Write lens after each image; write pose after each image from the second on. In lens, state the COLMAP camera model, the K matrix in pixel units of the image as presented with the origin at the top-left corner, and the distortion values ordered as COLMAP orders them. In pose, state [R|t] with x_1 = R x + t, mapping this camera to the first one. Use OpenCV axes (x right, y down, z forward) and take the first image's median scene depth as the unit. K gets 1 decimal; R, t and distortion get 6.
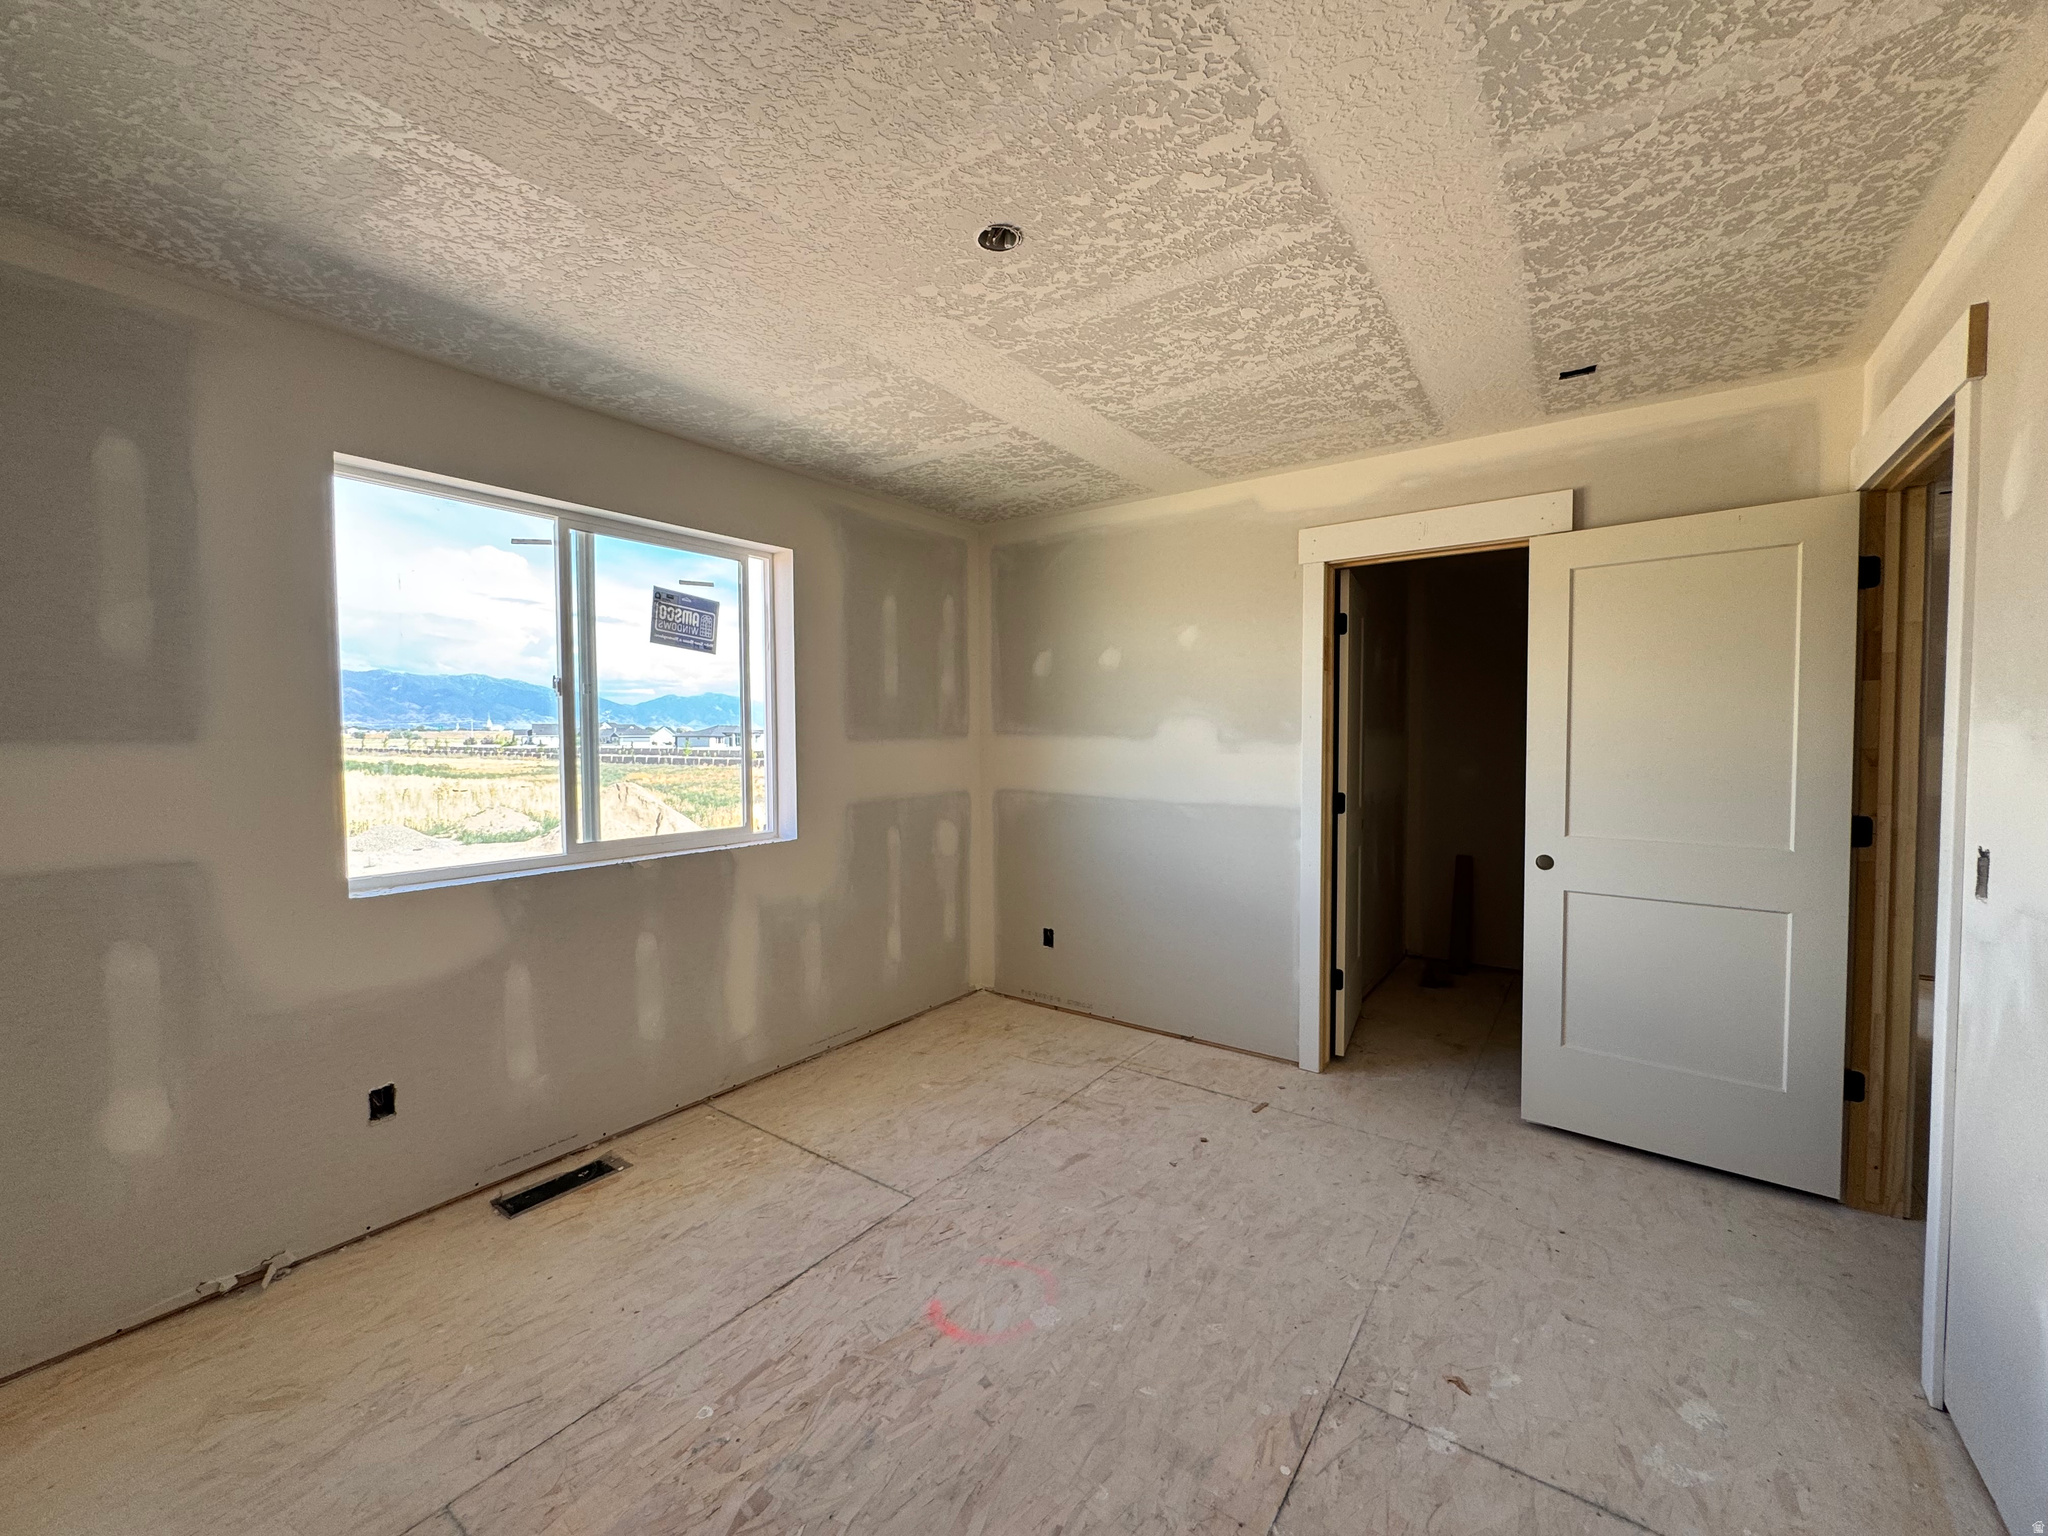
lens RADIAL K [[824.2, 0, 1011.5], [0, 824.2, 775.0], [0, 0, 1]] dist [-0.002376, 0.000104]
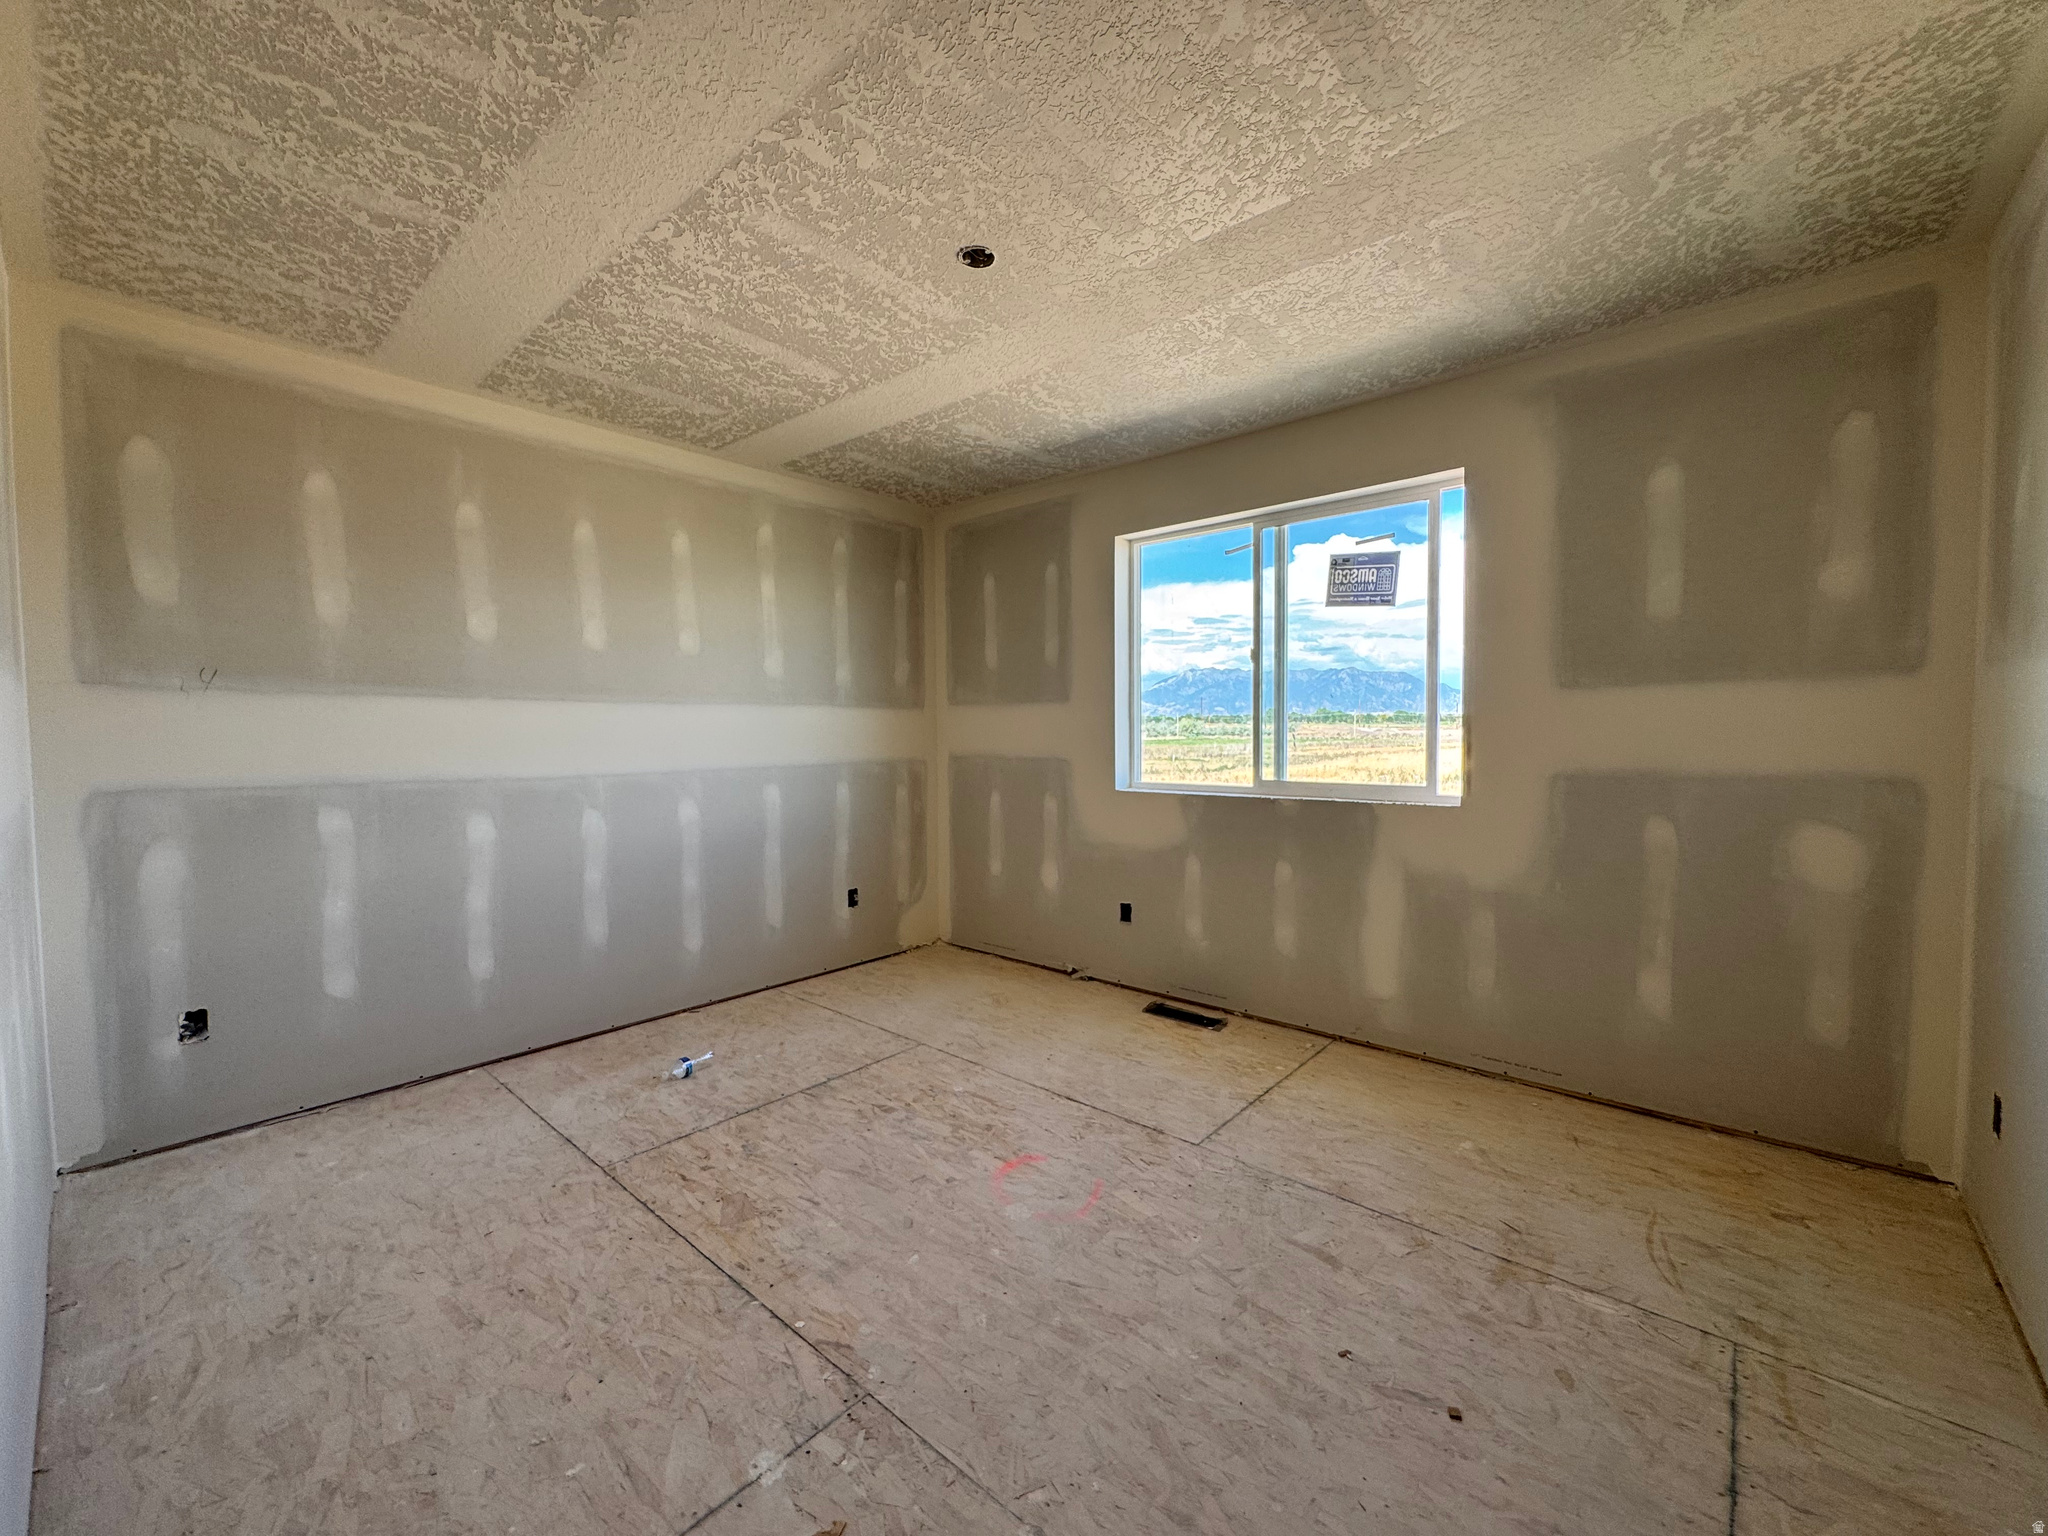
lens RADIAL K [[824.2, 0, 1037.2], [0, 824.2, 775.1], [0, 0, 1]] dist [-0.002376, 0.000104]
pose [[-0.075530, 0.058968, -0.995398, 0.768151], [-0.041905, 0.997180, 0.062253, 0.012894], [0.996263, 0.046414, -0.072846, 0.765069]]
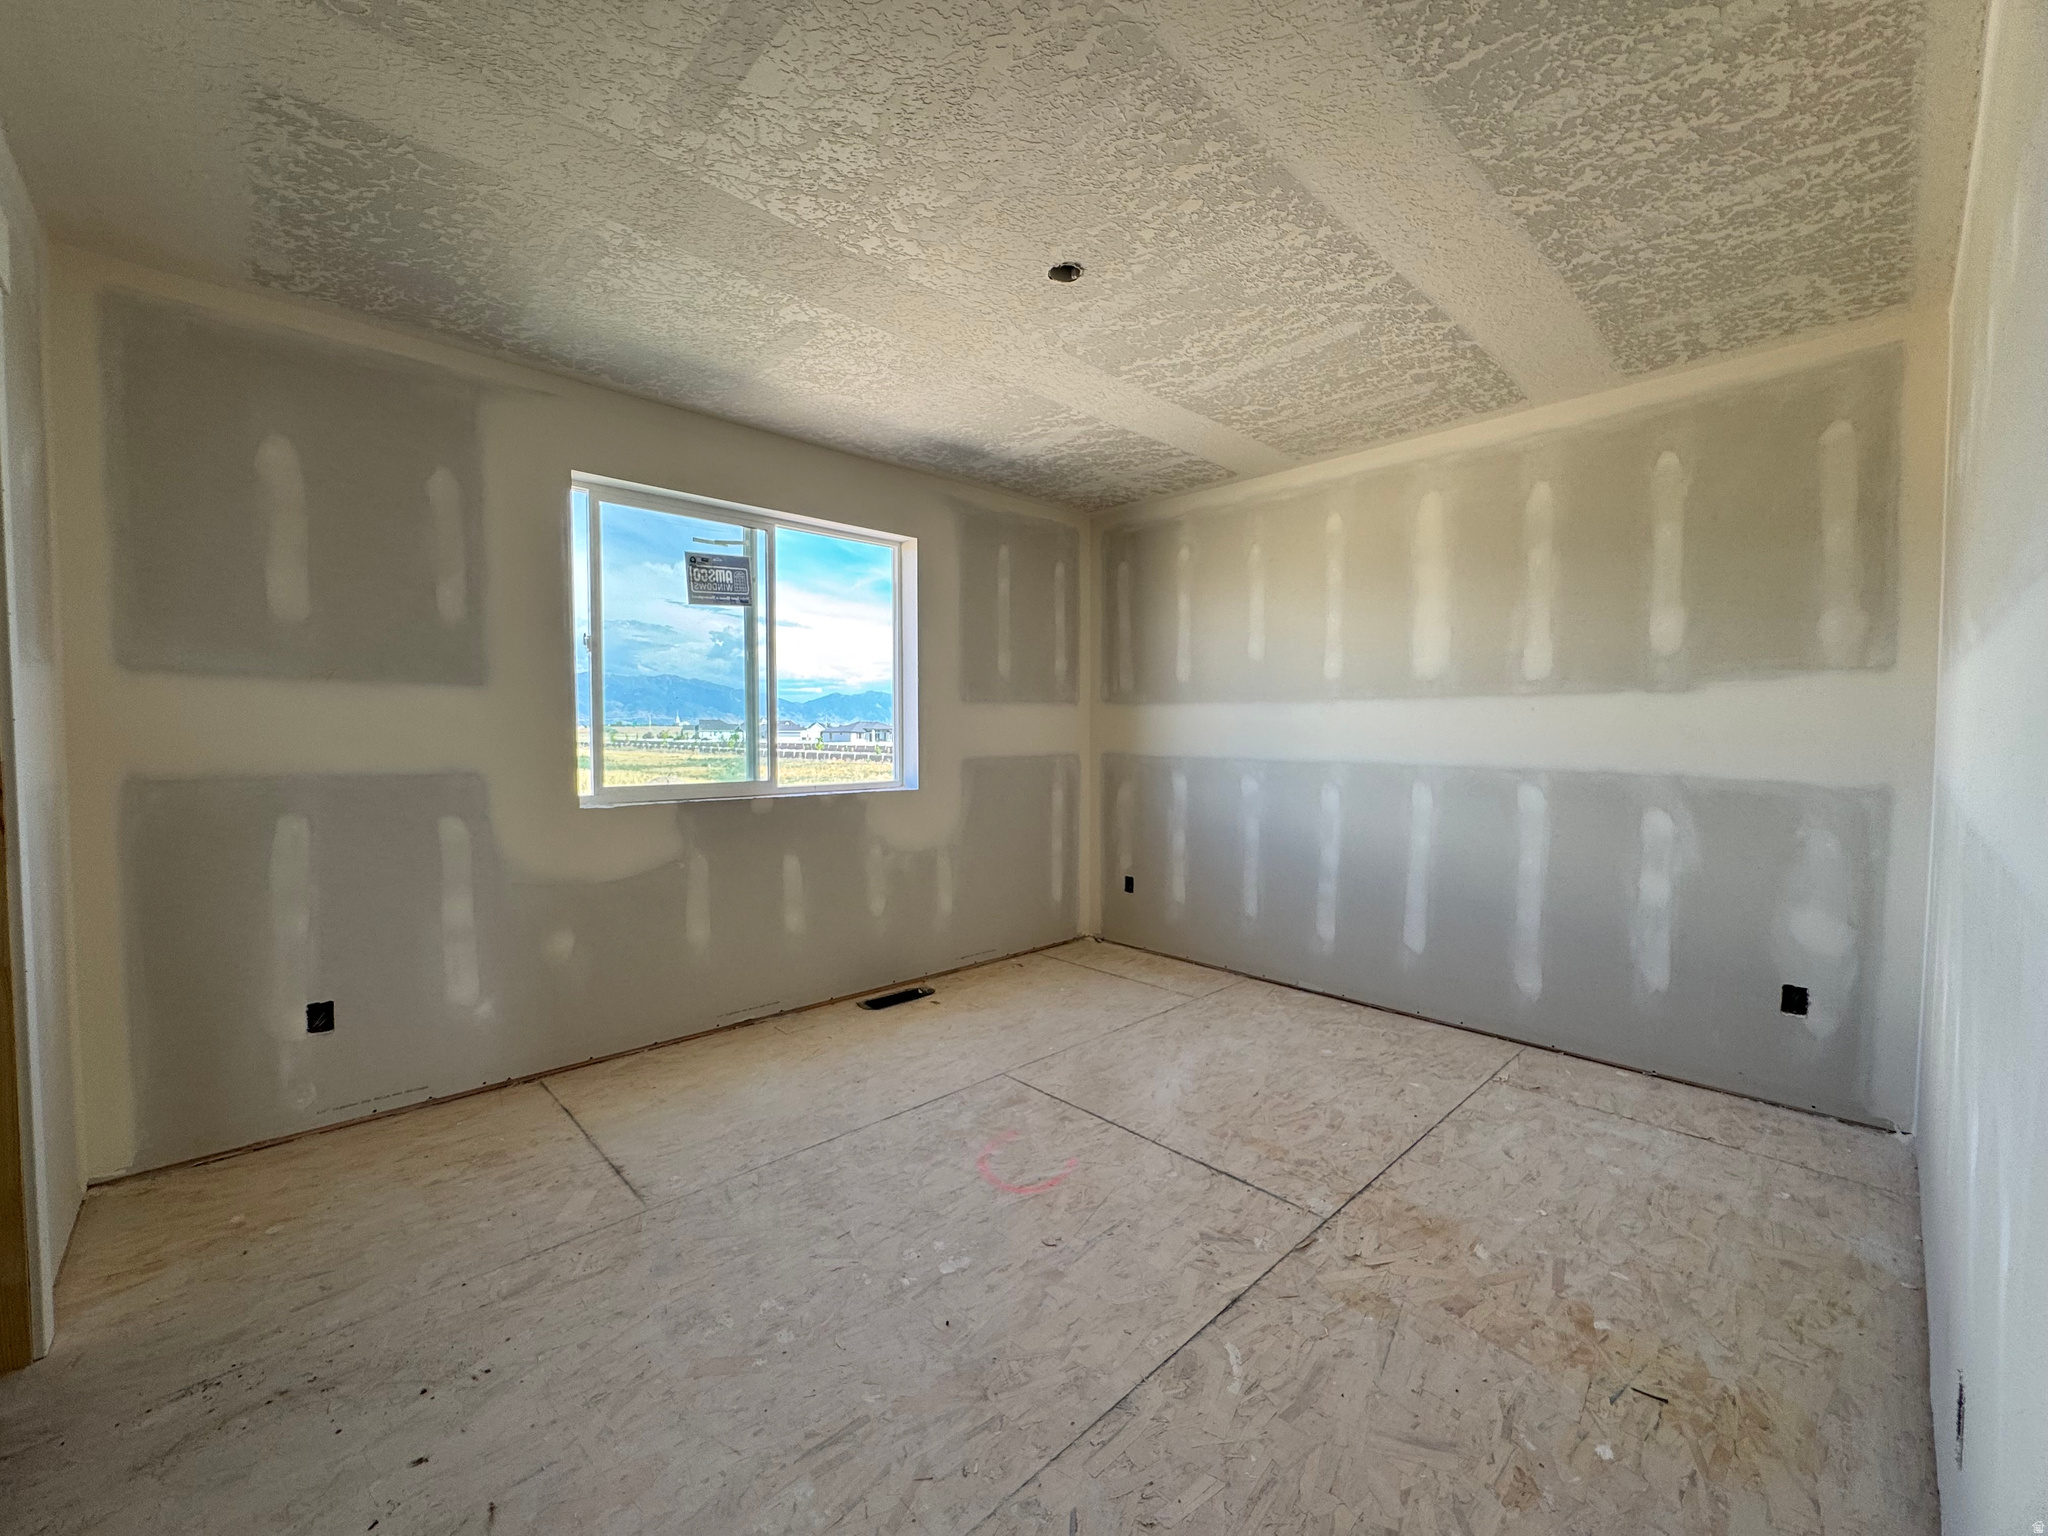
lens RADIAL K [[824.2, 0, 1019.0], [0, 824.2, 758.1], [0, 0, 1]] dist [-0.002376, 0.000104]
pose [[0.984904, 0.011397, -0.172727, 0.095762], [-0.014645, 0.999739, -0.017539, 0.067813], [0.172482, 0.019804, 0.984814, -0.149873]]
